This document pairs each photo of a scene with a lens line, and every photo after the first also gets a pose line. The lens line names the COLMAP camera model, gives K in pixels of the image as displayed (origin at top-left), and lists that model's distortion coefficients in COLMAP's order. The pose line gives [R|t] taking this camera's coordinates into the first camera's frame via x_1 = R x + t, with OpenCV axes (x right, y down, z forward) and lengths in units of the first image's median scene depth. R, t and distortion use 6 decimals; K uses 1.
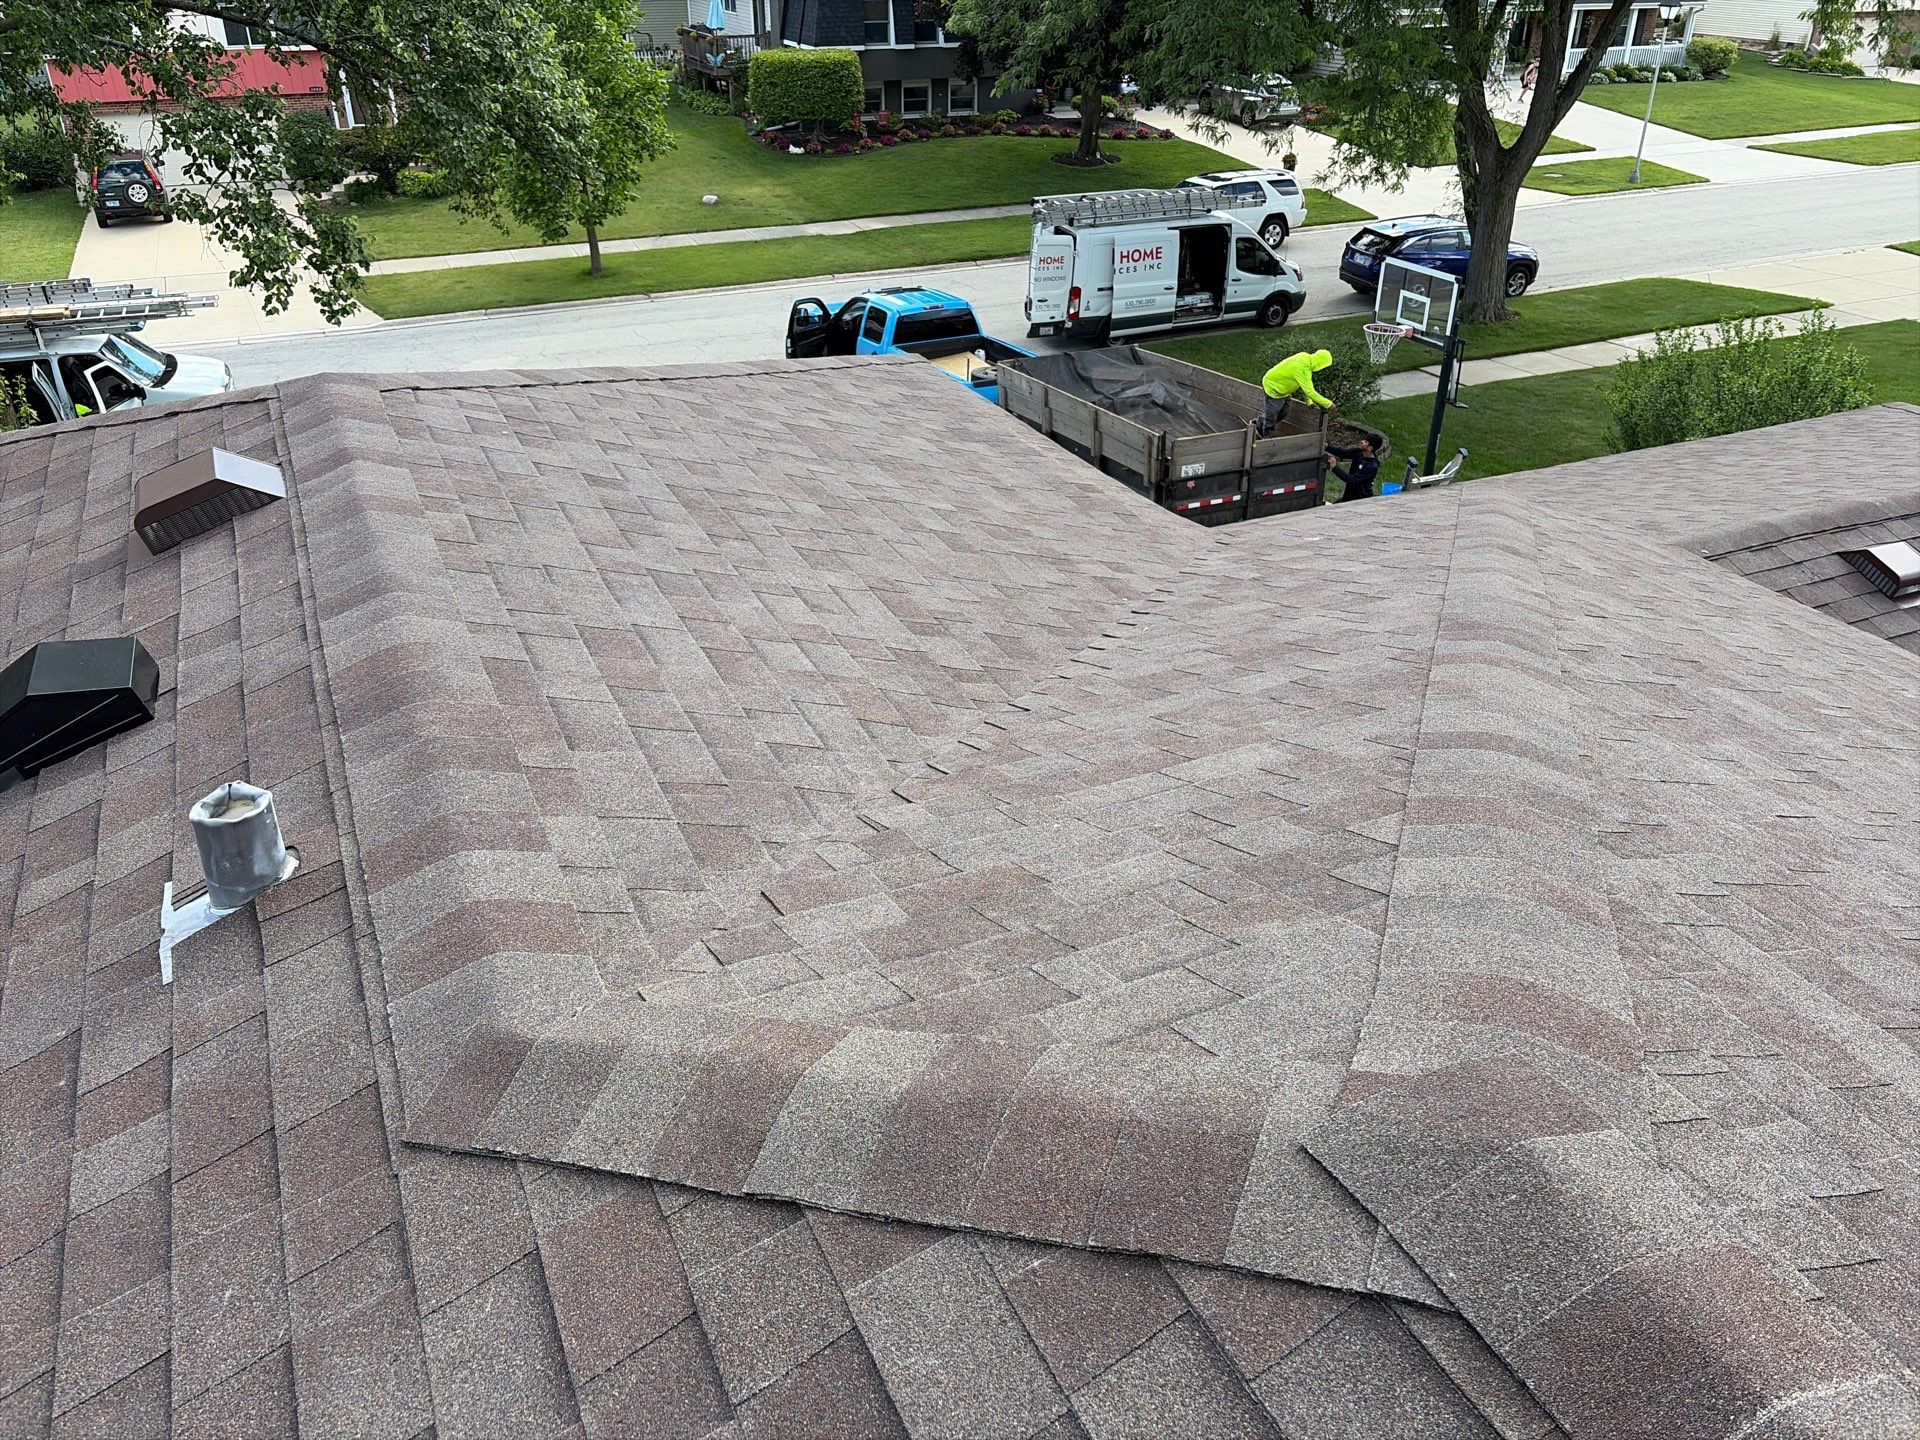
lens RADIAL K [[1428.7, 0, 978.3], [0, 1428.7, 721.5], [0, 0, 1]] dist [0.008568, -0.004697]
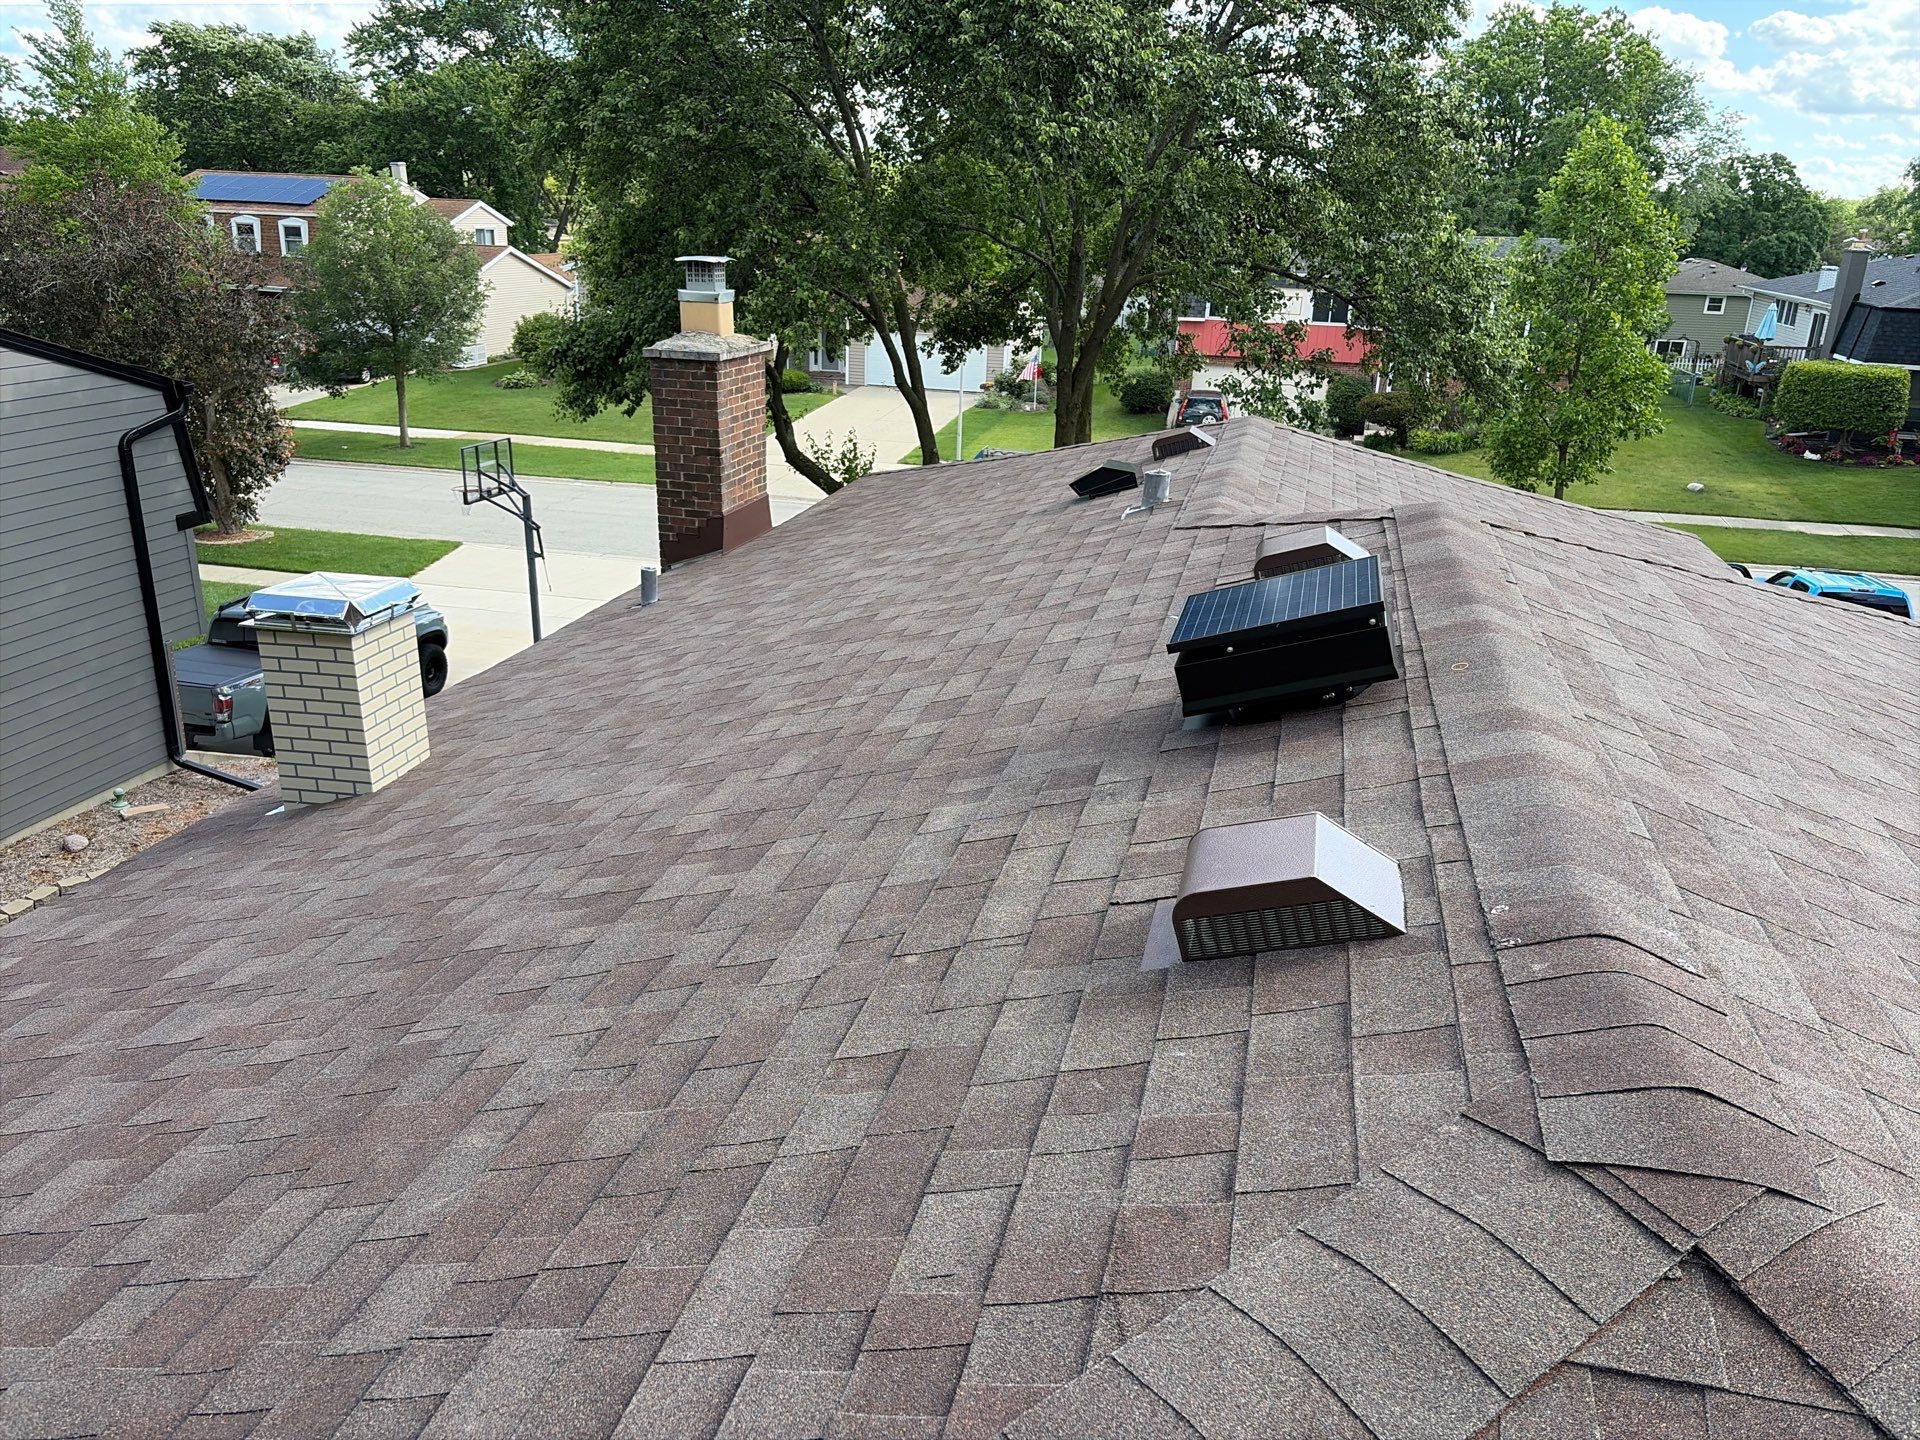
lens RADIAL K [[1481.5, 0, 960.0], [0, 1481.5, 720.0], [0, 0, 1]] dist [0.027472, -0.051959]
pose [[0.777749, 0.220654, -0.588572, 0.052916], [-0.330845, 0.939865, -0.084831, 0.045168], [0.534460, 0.260703, 0.803982, -0.075090]]
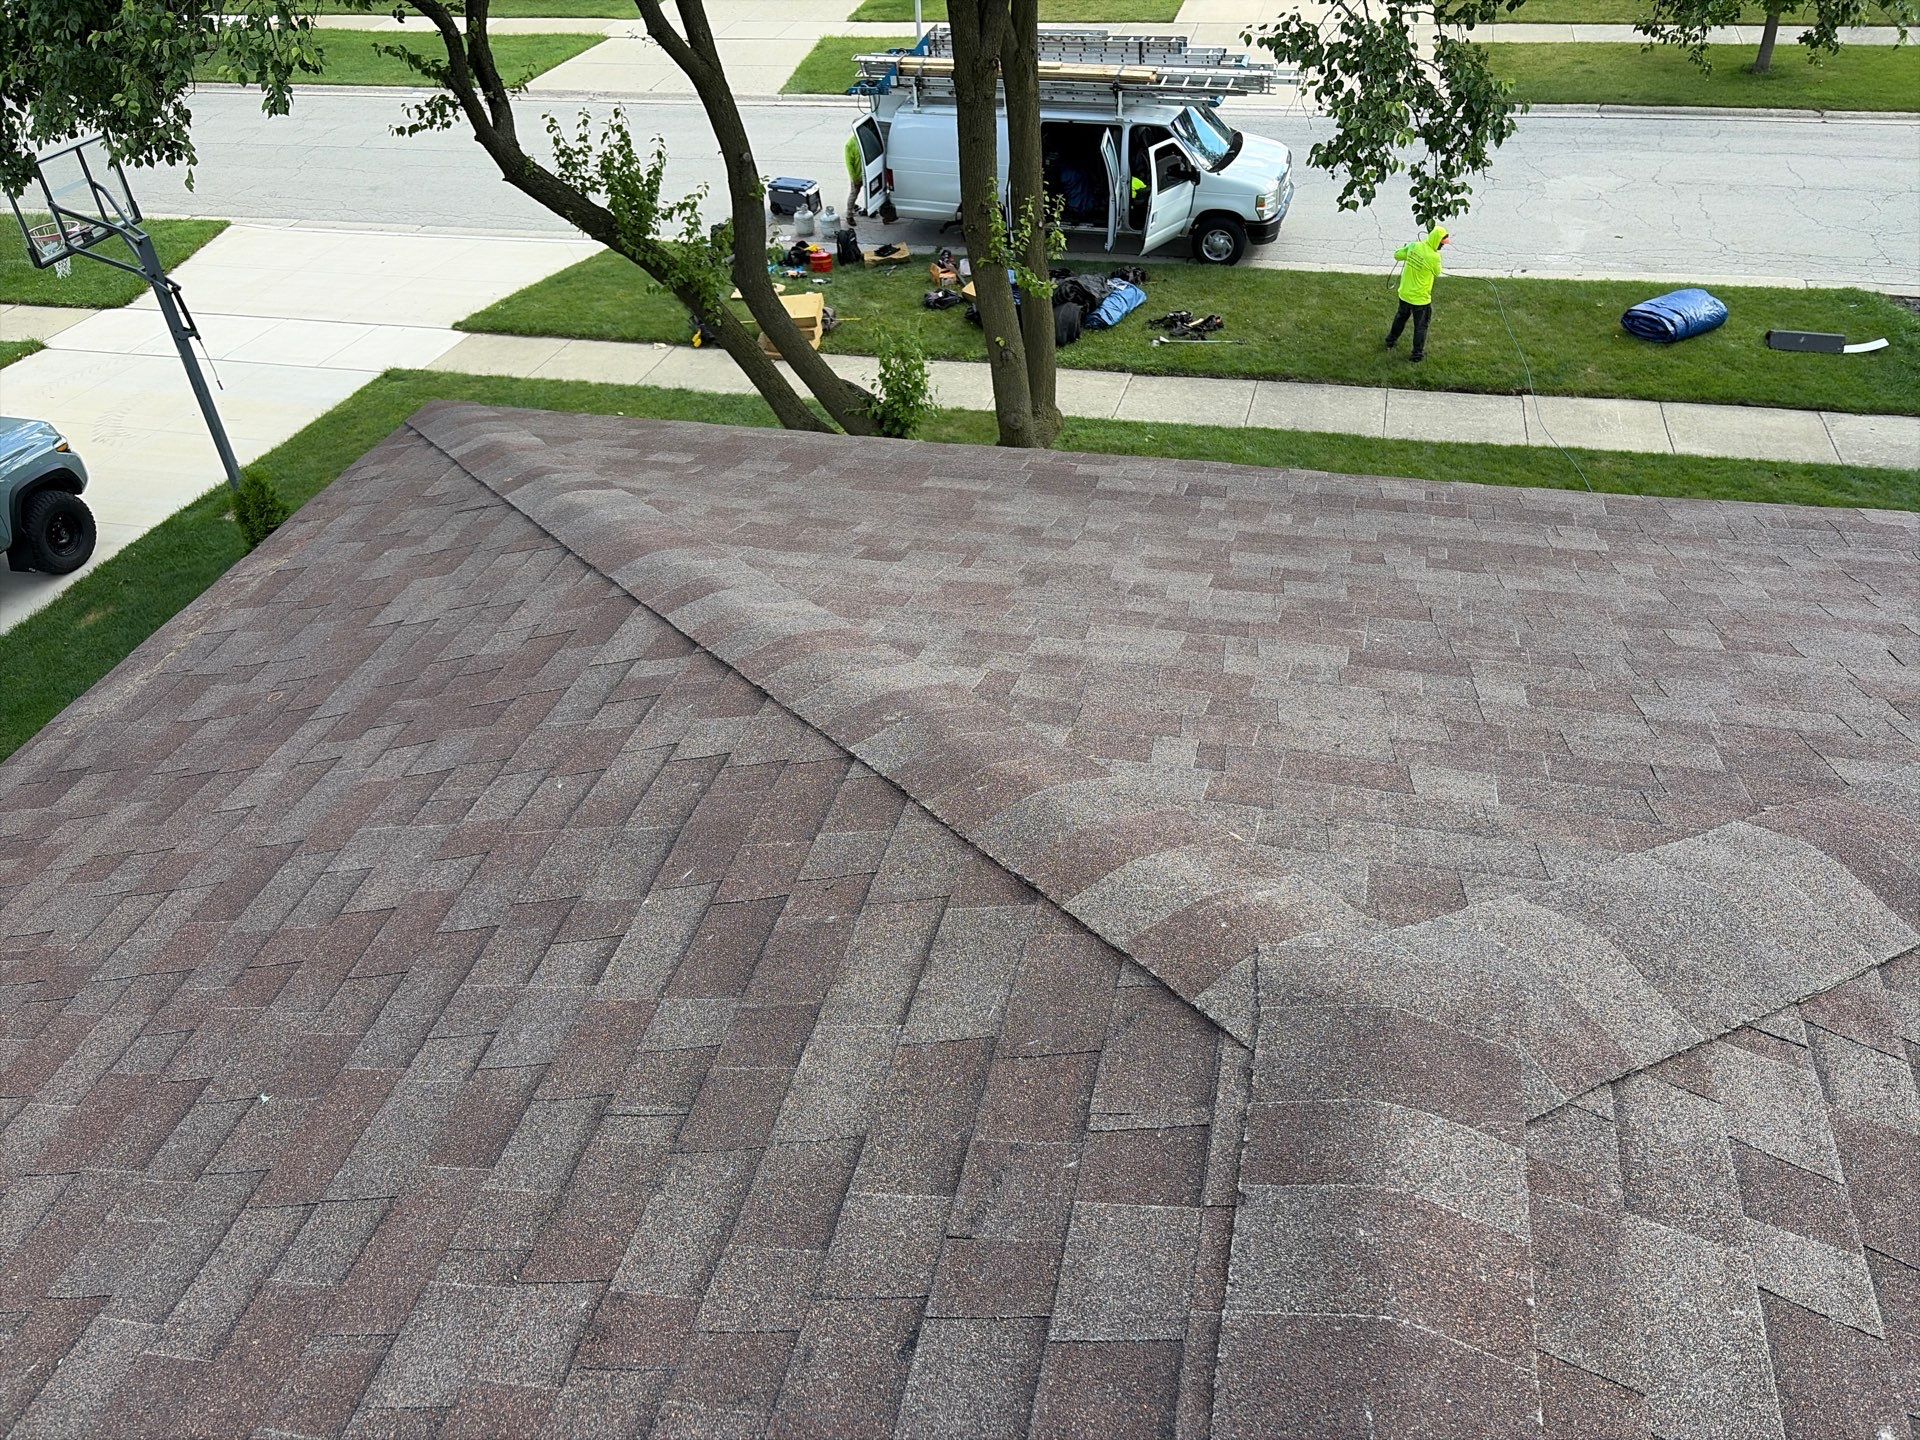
lens RADIAL K [[1436.7, 0, 975.4], [0, 1436.7, 750.7], [0, 0, 1]] dist [0.025098, -0.030864]
pose [[0.772803, 0.368733, -0.516538, -0.037390], [-0.271592, 0.927755, 0.255948, -0.037464], [0.573597, -0.057510, 0.817116, 0.065664]]
